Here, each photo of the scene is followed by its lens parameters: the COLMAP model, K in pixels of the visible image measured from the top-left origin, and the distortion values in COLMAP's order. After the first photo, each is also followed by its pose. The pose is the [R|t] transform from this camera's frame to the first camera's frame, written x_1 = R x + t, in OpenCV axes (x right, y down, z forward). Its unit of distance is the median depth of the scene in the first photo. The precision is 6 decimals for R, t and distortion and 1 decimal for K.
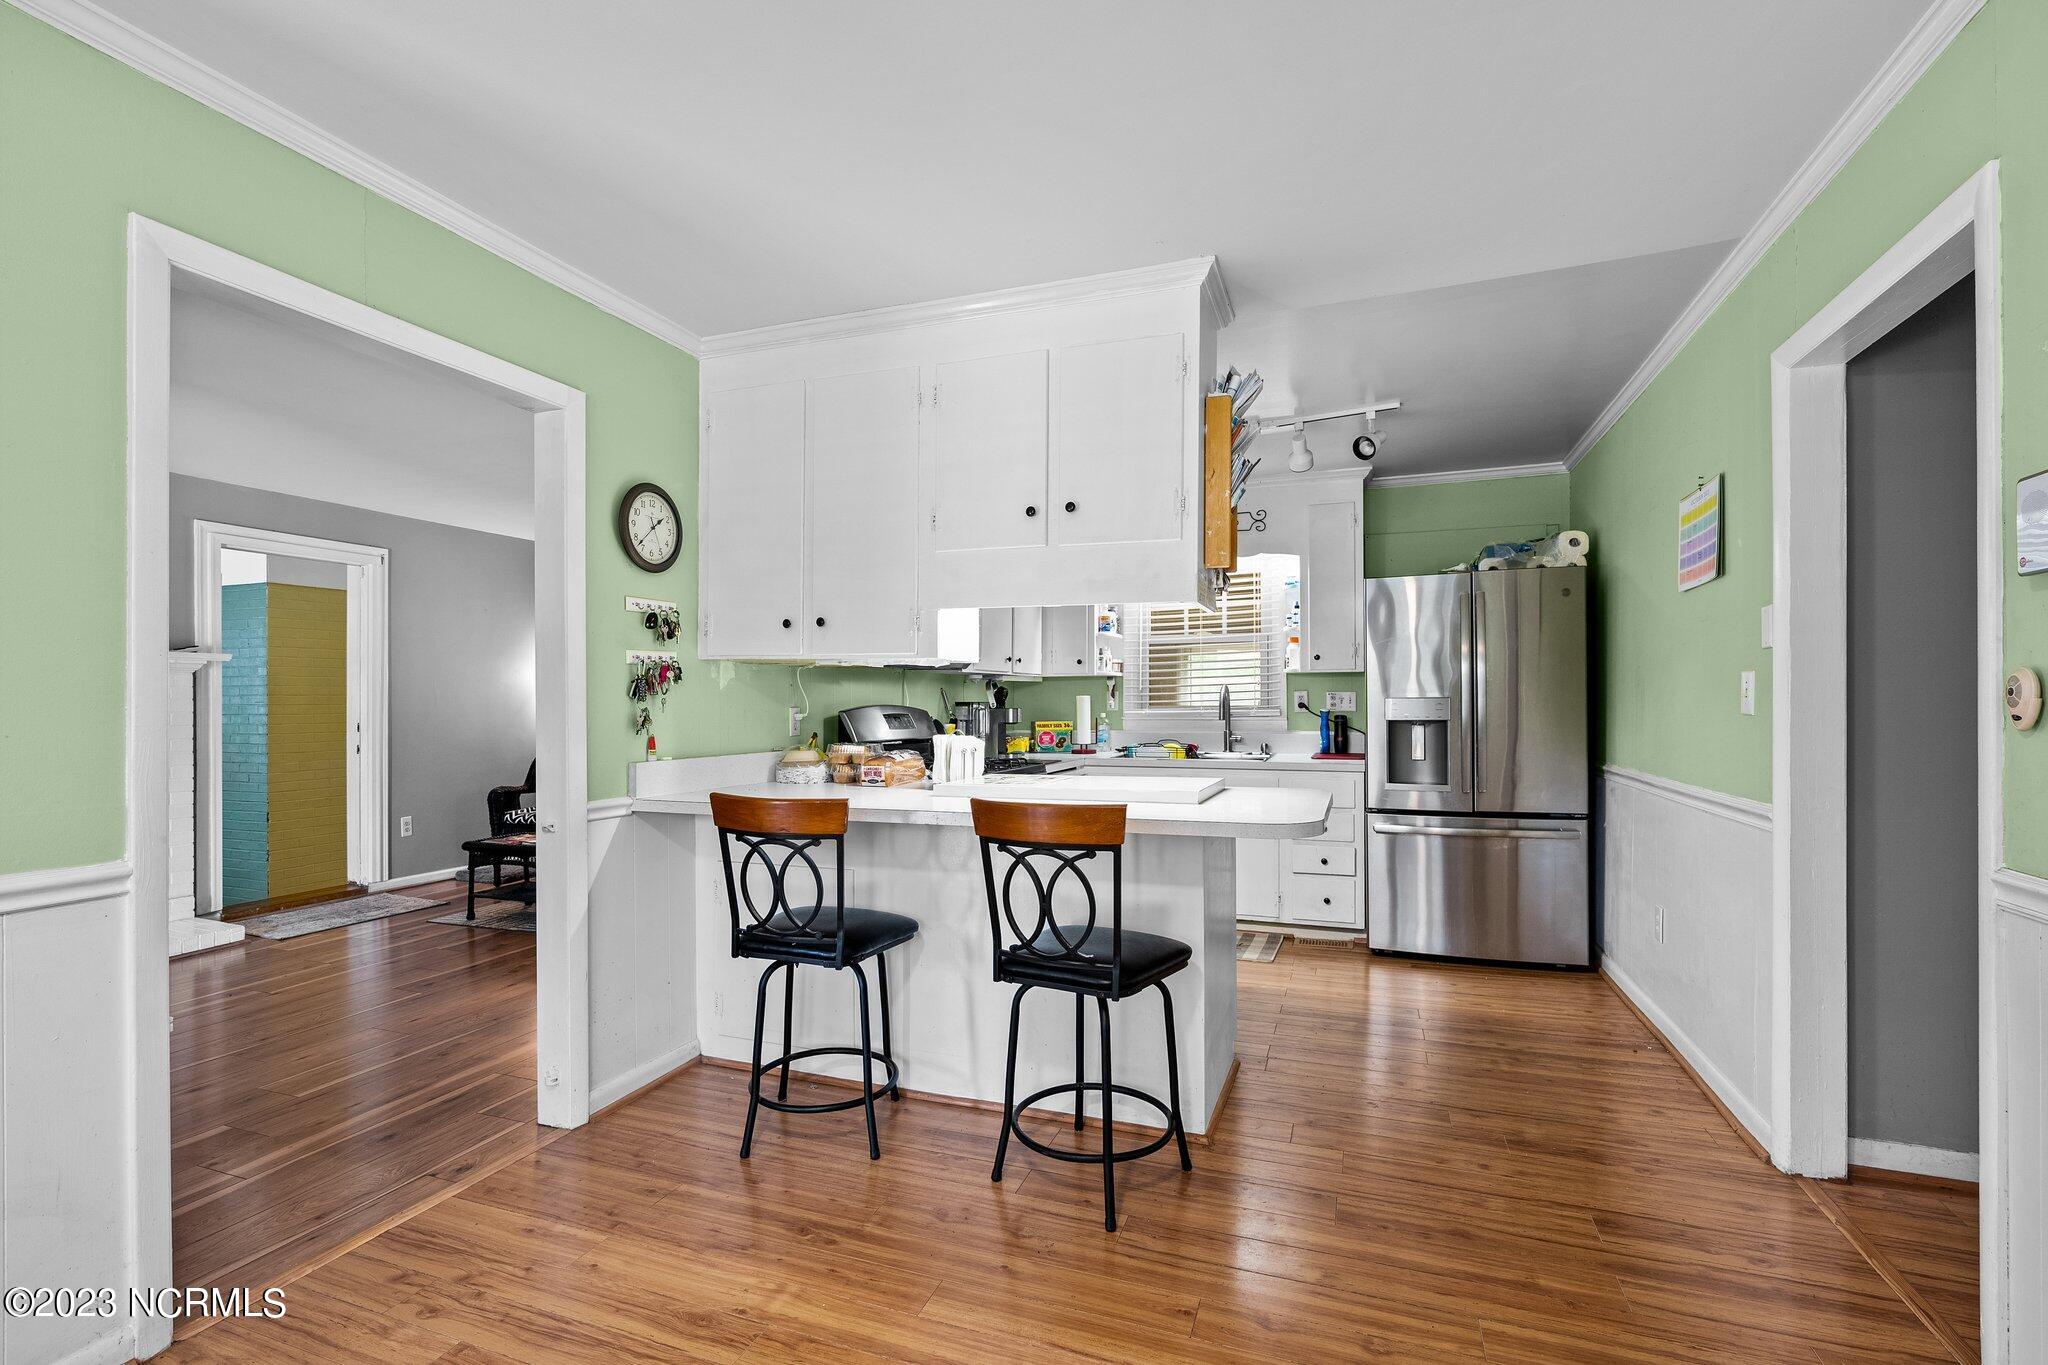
lens RADIAL K [[917.8, 0, 1018.5], [0, 917.8, 676.0], [0, 0, 1]] dist [-0.006929, 0.000866]
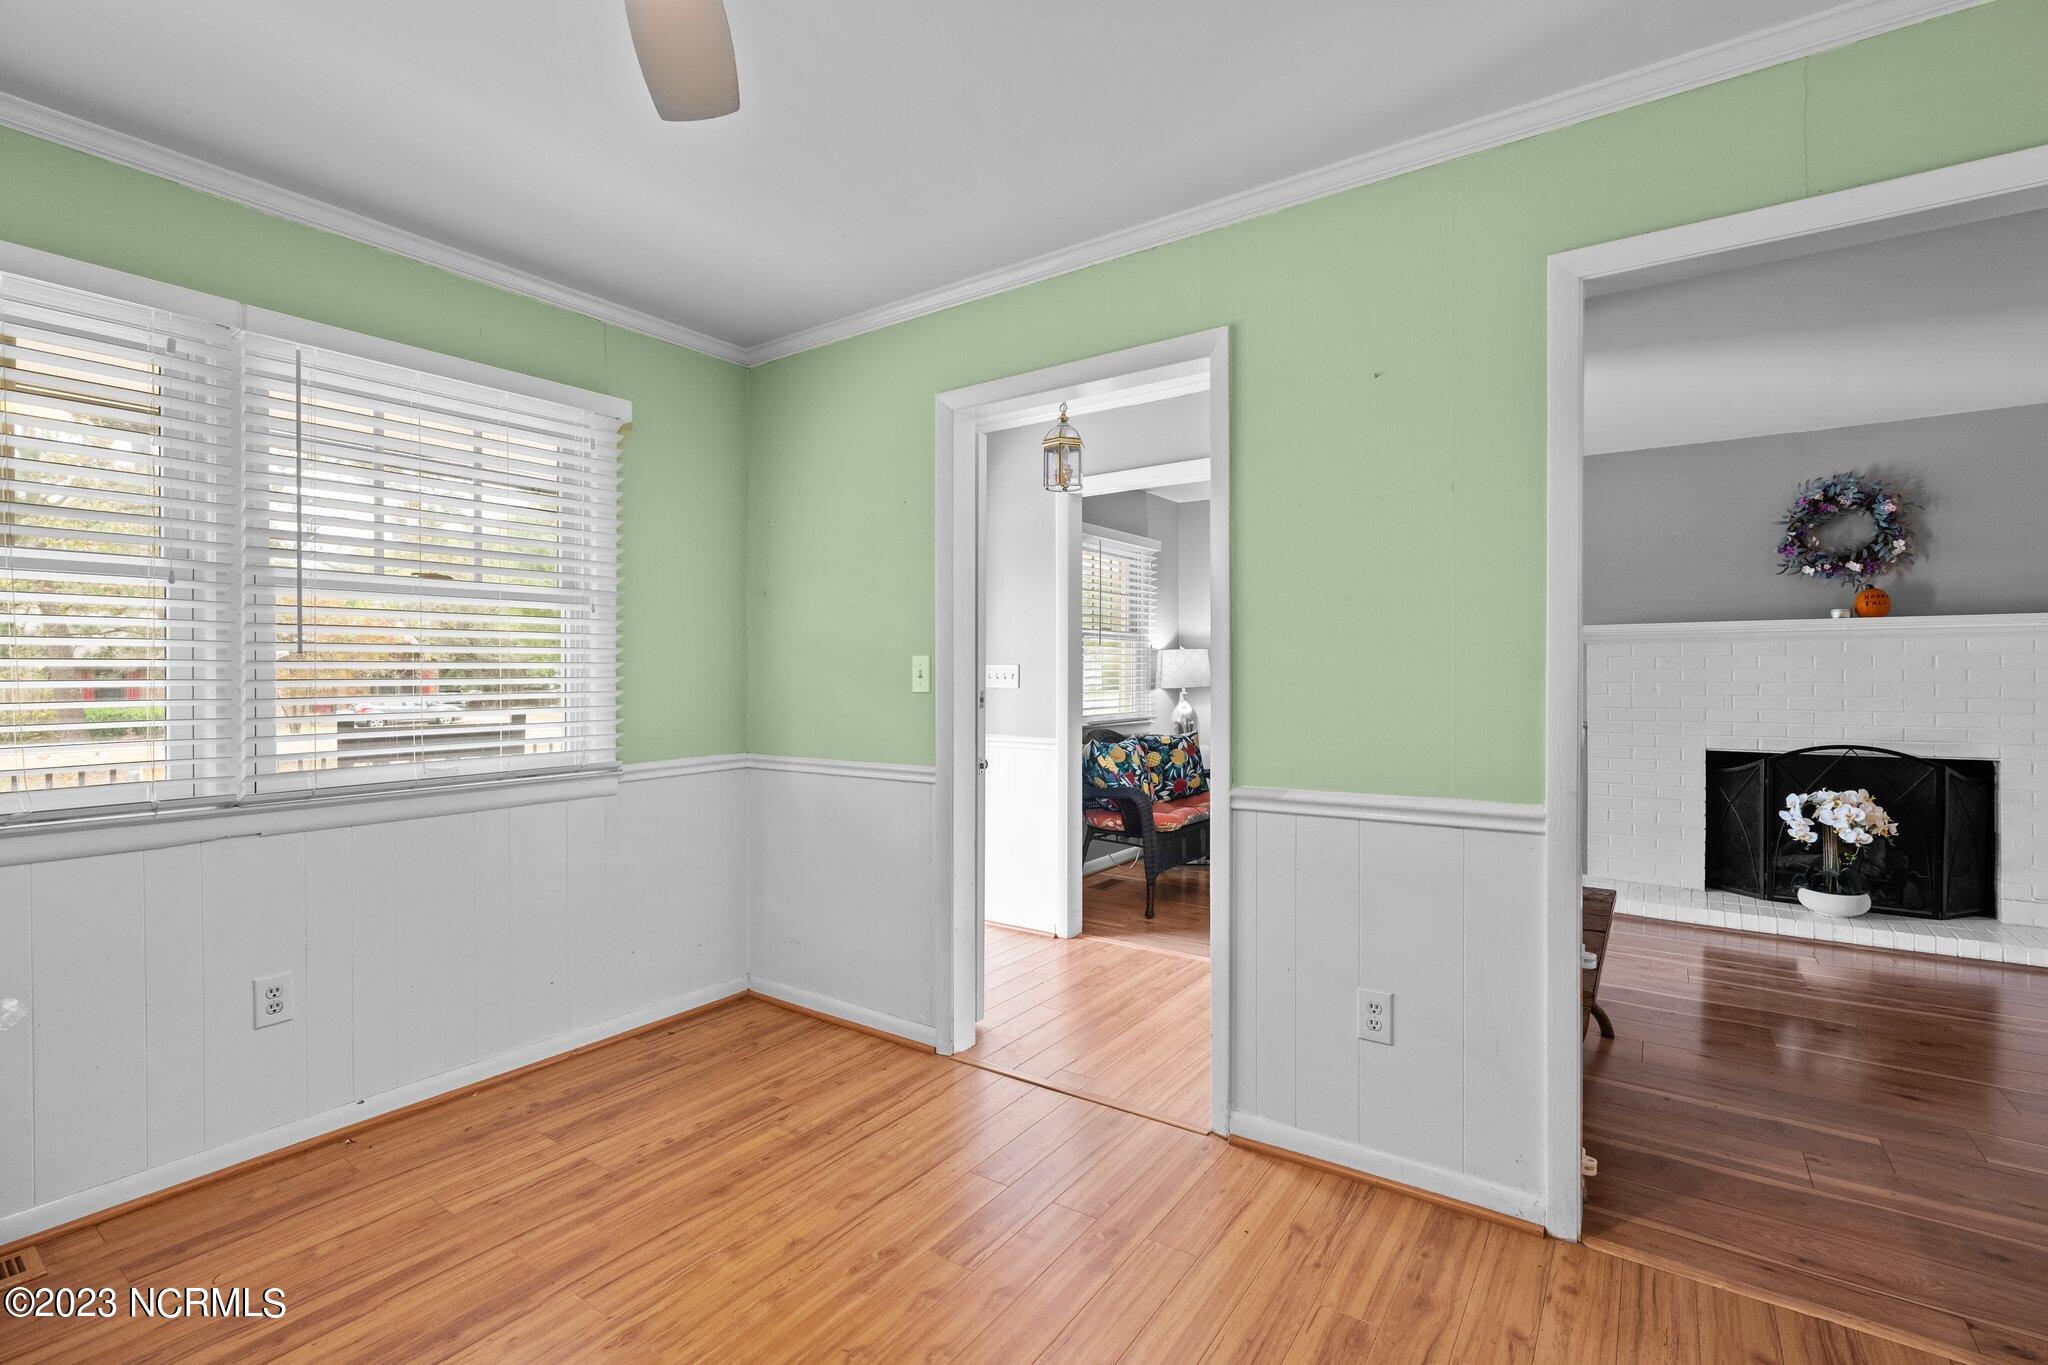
lens RADIAL K [[914.9, 0, 1025.1], [0, 914.9, 691.8], [0, 0, 1]] dist [-0.009144, 0.001974]
pose [[-0.244255, 0.021106, -0.969481, 0.124368], [0.027661, 0.999508, 0.014791, 0.007734], [0.969316, -0.023204, -0.244719, 0.251718]]
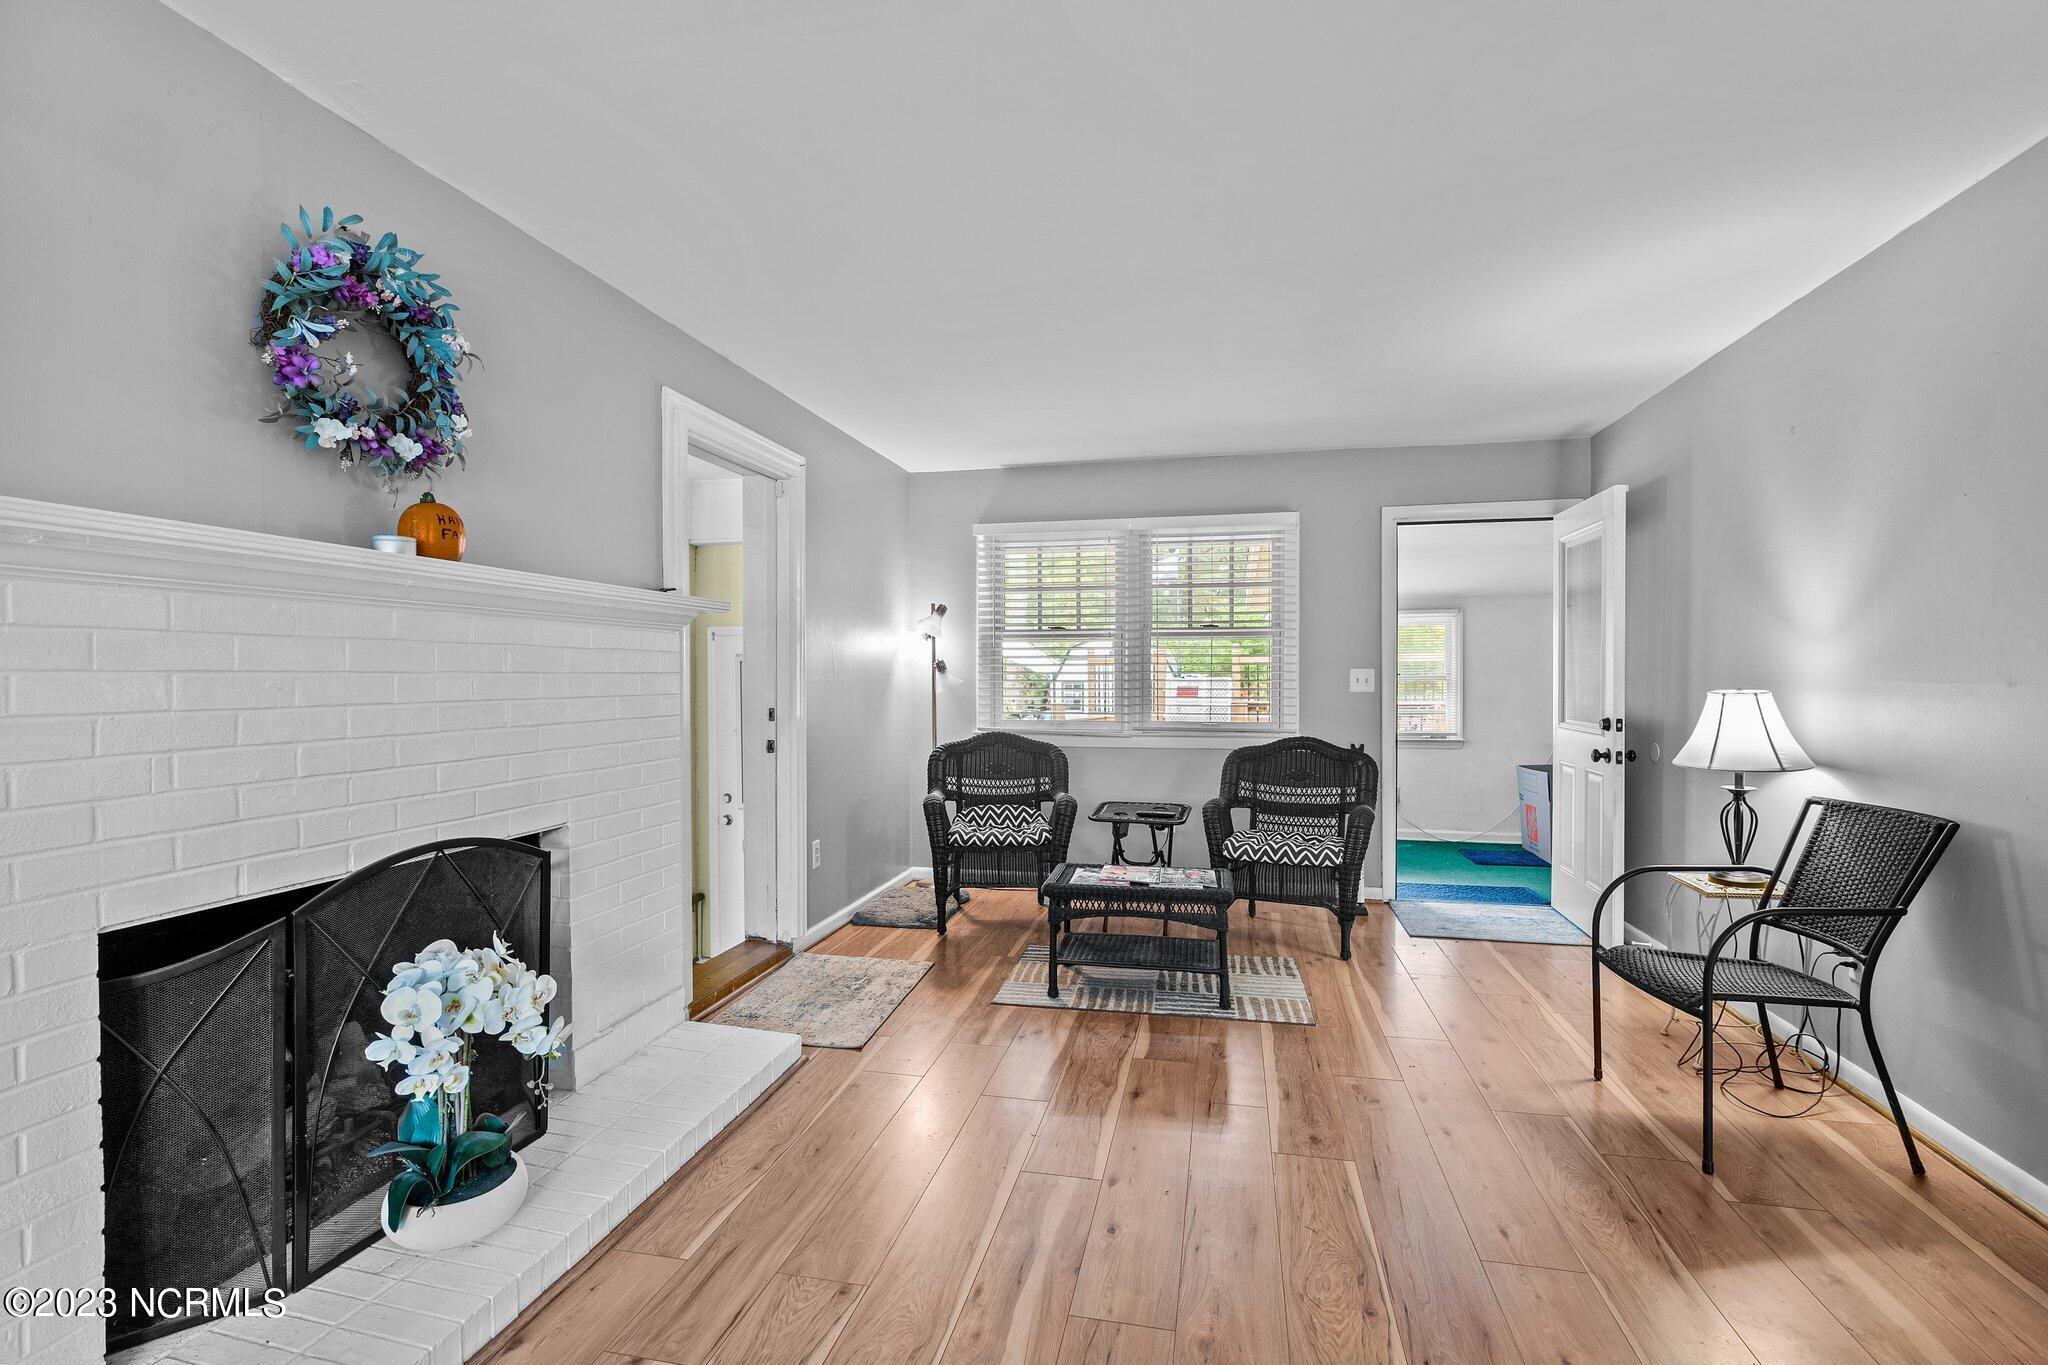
lens RADIAL K [[941.9, 0, 1018.6], [0, 941.9, 660.3], [0, 0, 1]] dist [-0.000571, 0.000406]
pose [[0.989790, 0.002251, 0.142519, -0.843247], [-0.004344, 0.999887, 0.014375, 0.009324], [-0.142470, -0.014847, 0.989688, 0.381269]]
